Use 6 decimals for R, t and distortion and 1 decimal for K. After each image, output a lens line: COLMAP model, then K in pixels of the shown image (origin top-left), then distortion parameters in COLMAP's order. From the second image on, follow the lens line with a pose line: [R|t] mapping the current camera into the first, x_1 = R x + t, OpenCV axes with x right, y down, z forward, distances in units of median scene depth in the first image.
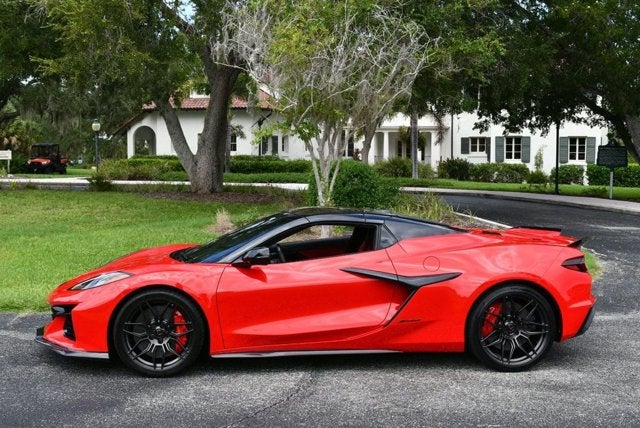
lens RADIAL K [[849.0, 0, 319.7], [0, 849.0, 211.5], [0, 0, 1]] dist [-0.052320, -0.049256]
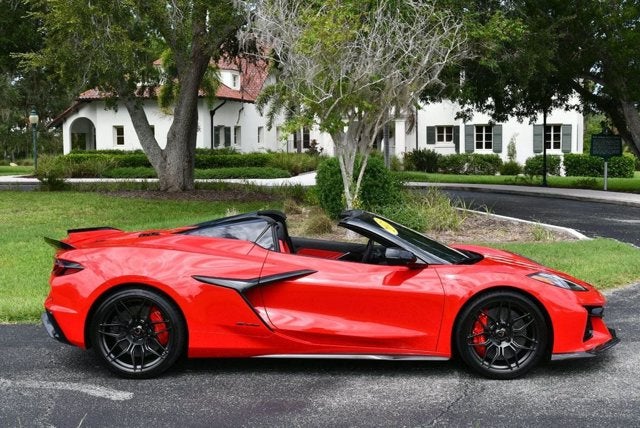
lens RADIAL K [[939.1, 0, 320.4], [0, 939.1, 214.7], [0, 0, 1]] dist [-0.036071, -0.052797]
pose [[0.996747, -0.017312, 0.078711, -0.052592], [0.016778, 0.999832, 0.007439, -0.001101], [-0.078827, -0.006094, 0.996870, -0.019745]]
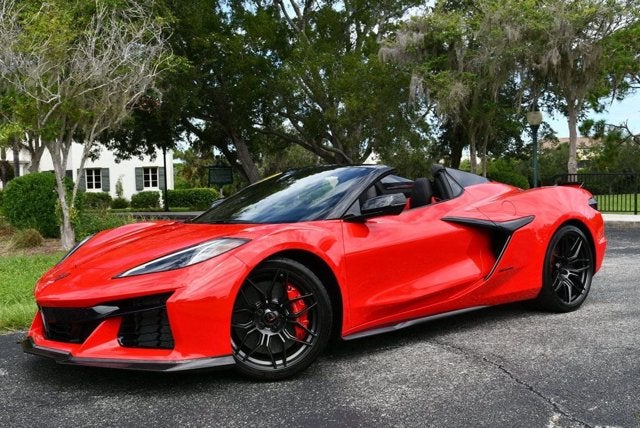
lens RADIAL K [[723.4, 0, 321.6], [0, 723.4, 212.9], [0, 0, 1]] dist [-0.076633, 0.006666]
pose [[0.822408, -0.052935, 0.566430, -0.099564], [0.075684, 0.996992, -0.016713, 0.013022], [-0.563841, 0.056615, 0.823940, 0.091583]]
